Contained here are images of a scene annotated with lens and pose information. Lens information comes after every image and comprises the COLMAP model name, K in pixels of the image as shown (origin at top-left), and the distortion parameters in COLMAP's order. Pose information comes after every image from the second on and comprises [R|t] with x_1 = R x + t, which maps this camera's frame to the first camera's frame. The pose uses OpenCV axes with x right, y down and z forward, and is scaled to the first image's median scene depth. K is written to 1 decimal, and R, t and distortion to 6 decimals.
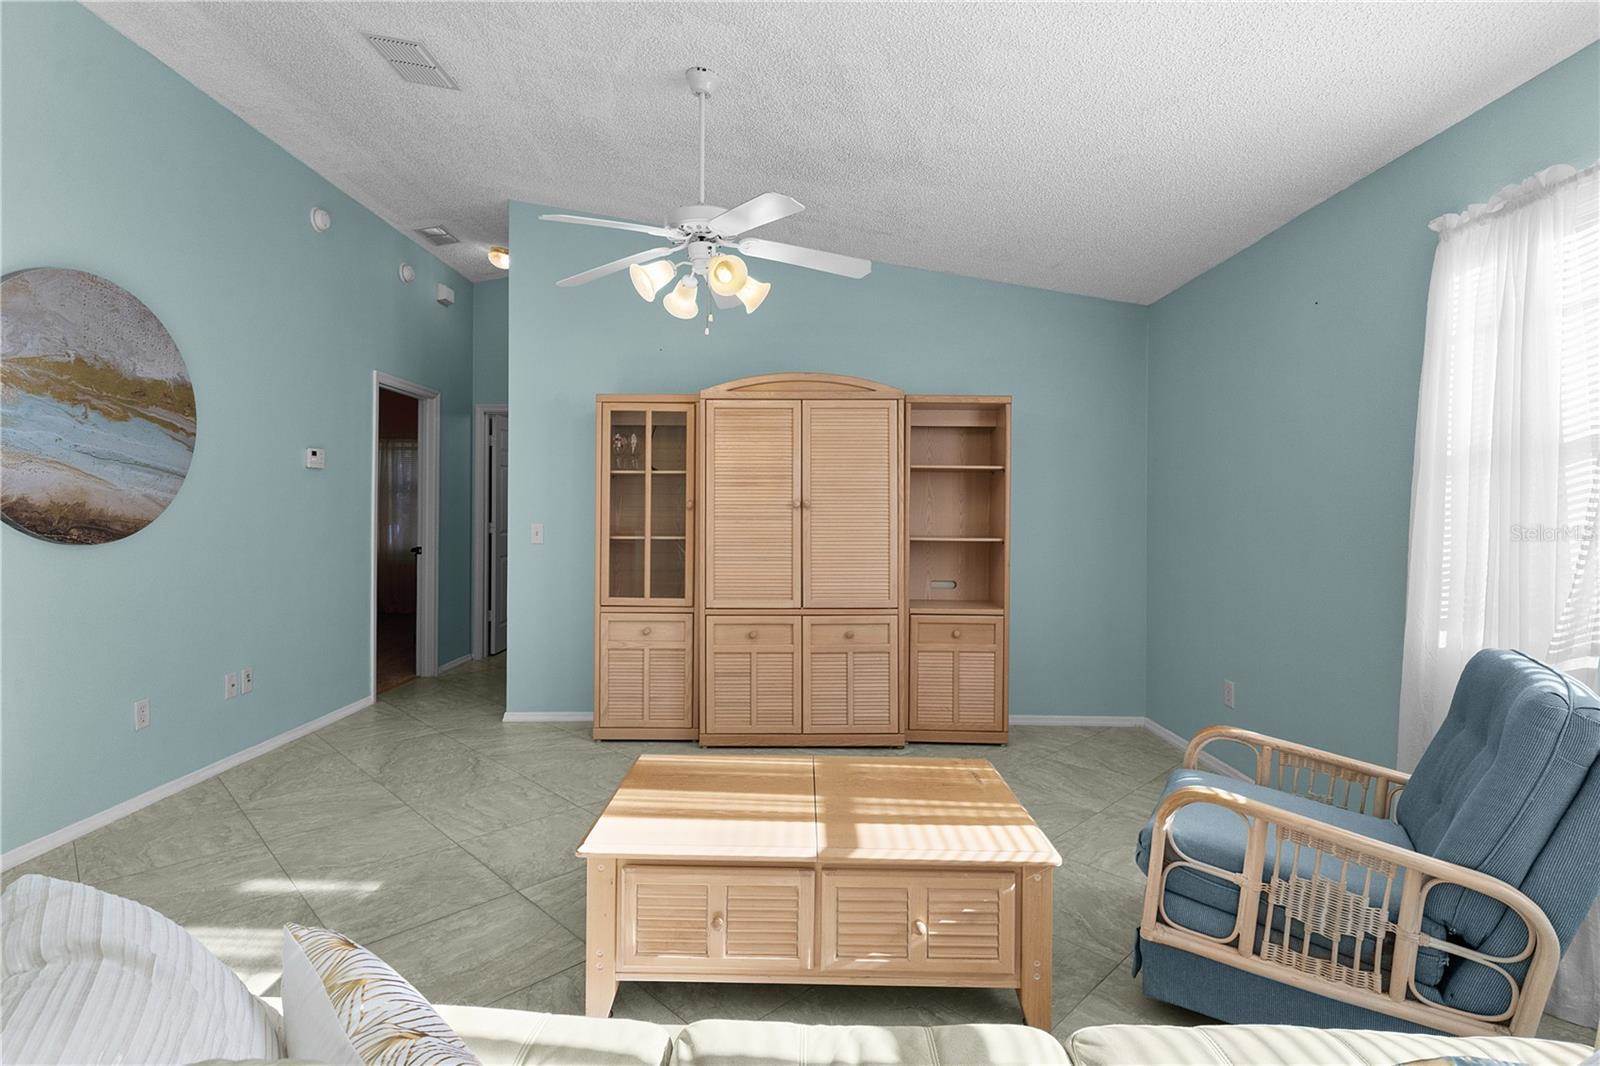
lens RADIAL K [[772.3, 0, 788.5], [0, 772.3, 513.0], [0, 0, 1]] dist [0.000907, 0.000264]
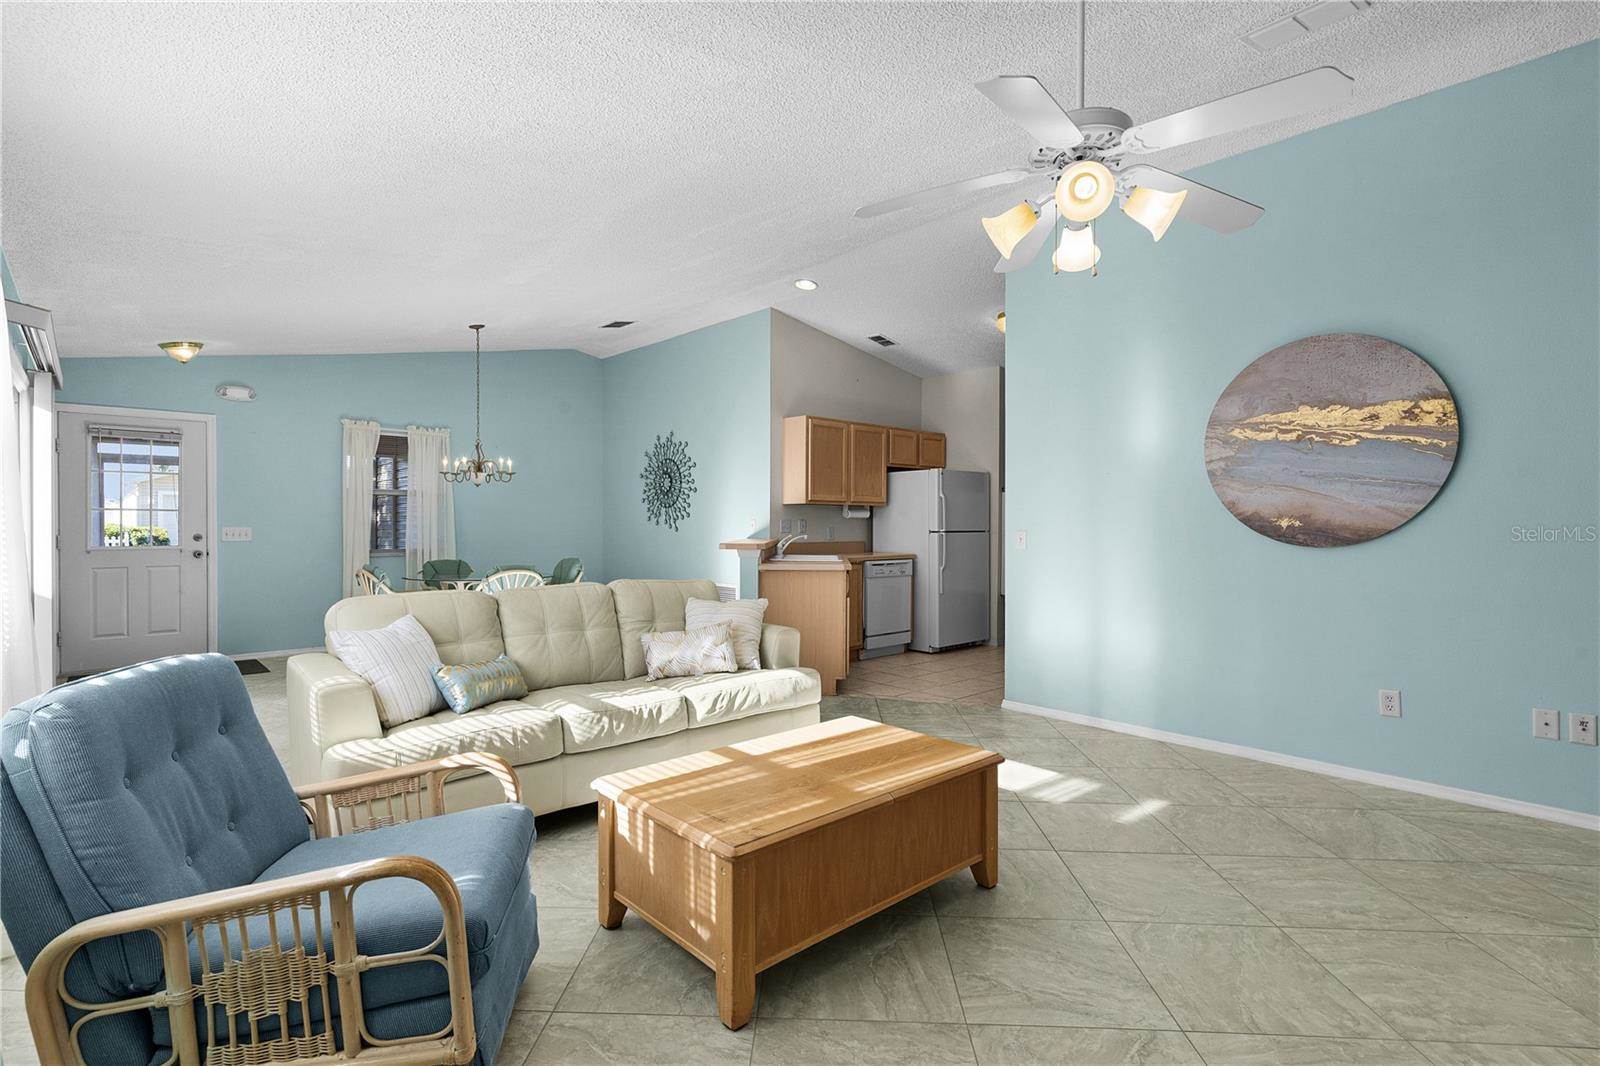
lens RADIAL K [[770.0, 0, 781.2], [0, 770.0, 530.0], [0, 0, 1]] dist [0.002619, 0.001226]
pose [[-0.738349, -0.000148, -0.674418, 0.446269], [-0.005863, 0.999964, 0.006200, 0.007157], [0.674393, 0.008532, -0.738323, 0.977674]]
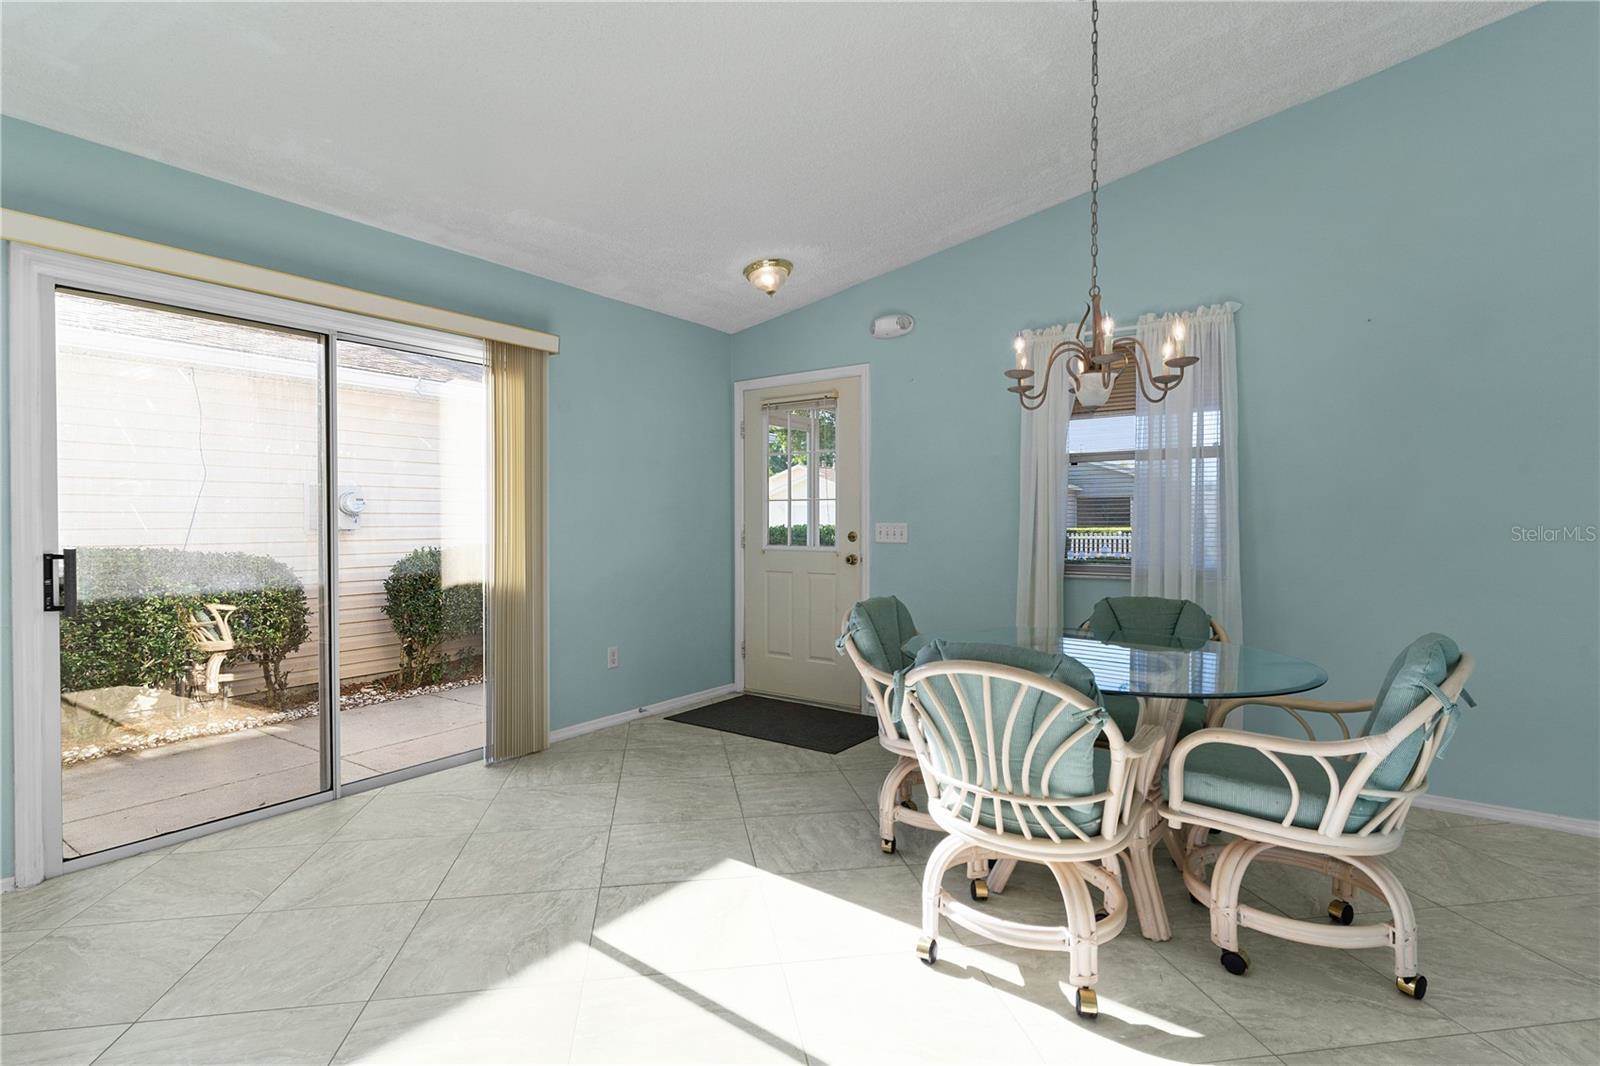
lens RADIAL K [[772.2, 0, 788.6], [0, 772.2, 524.0], [0, 0, 1]] dist [0.003330, 0.000819]
pose [[-0.817851, -0.005516, 0.575403, -0.350368], [-0.002135, 0.999976, 0.006552, 0.013558], [-0.575425, 0.004130, -0.817844, -0.037950]]
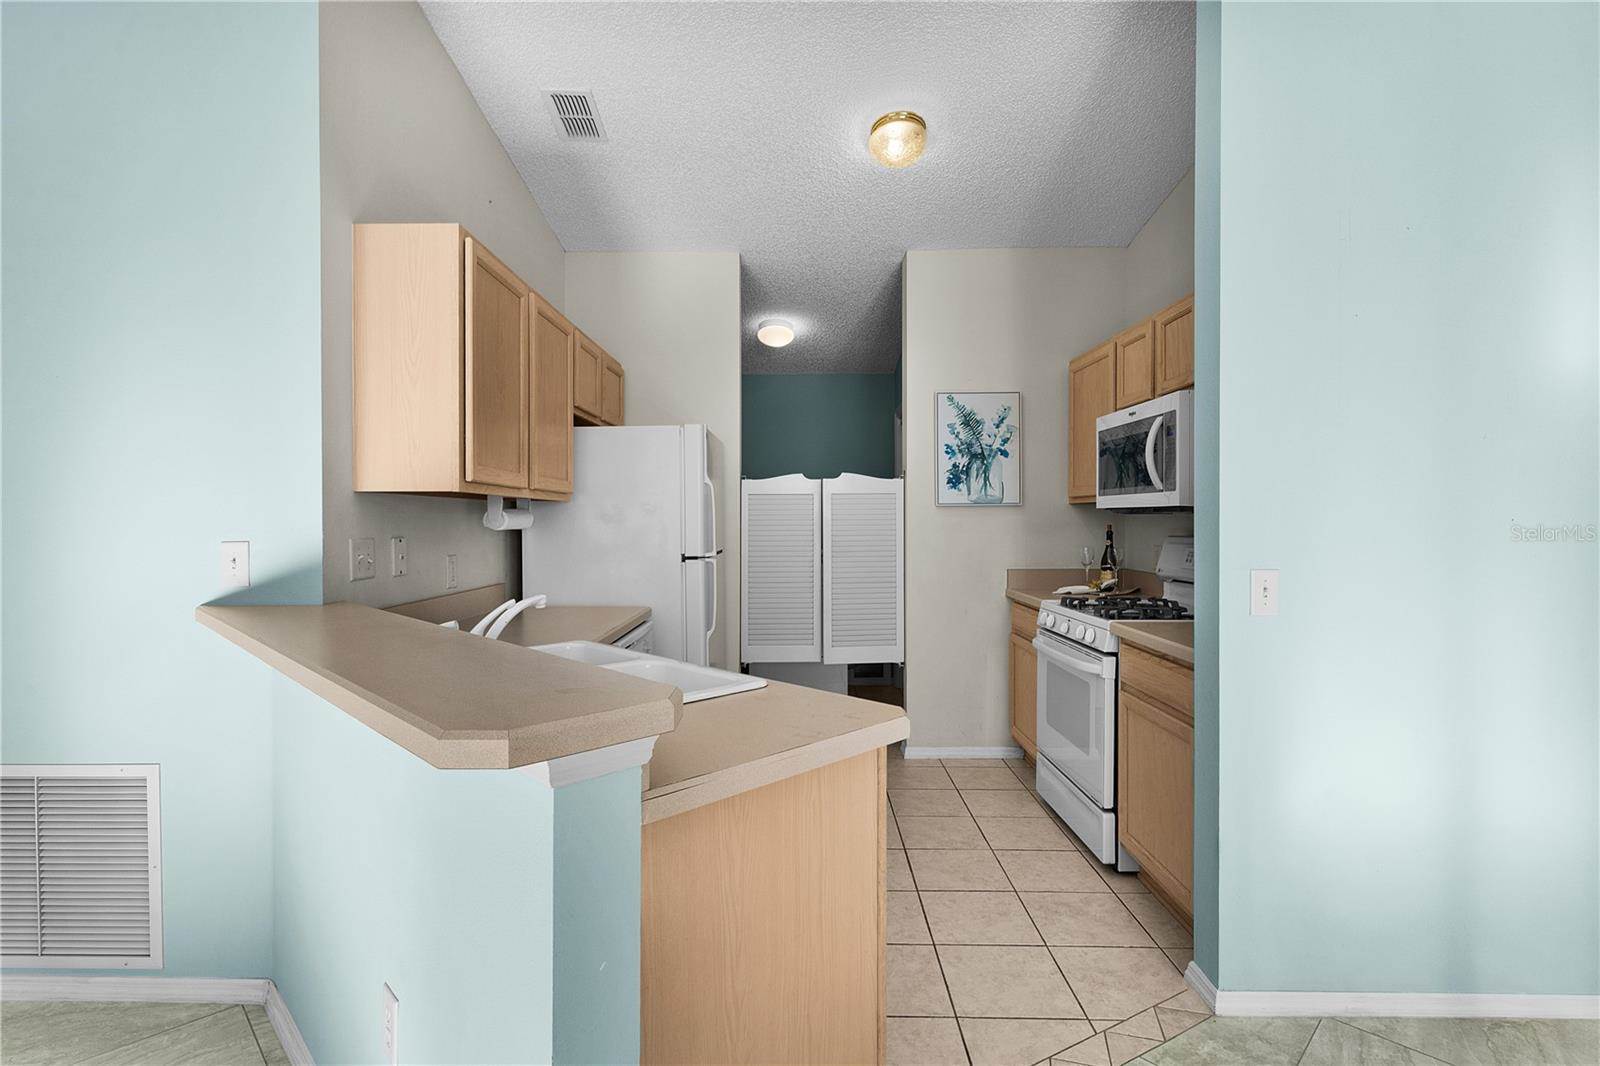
lens RADIAL K [[768.1, 0, 788.2], [0, 768.1, 527.3], [0, 0, 1]] dist [-0.001167, 0.000323]
pose [[-0.000574, 0.004384, -0.999990, -0.167828], [0.001847, 0.999989, 0.004383, -0.016291], [0.999998, -0.001845, -0.000582, 0.016043]]
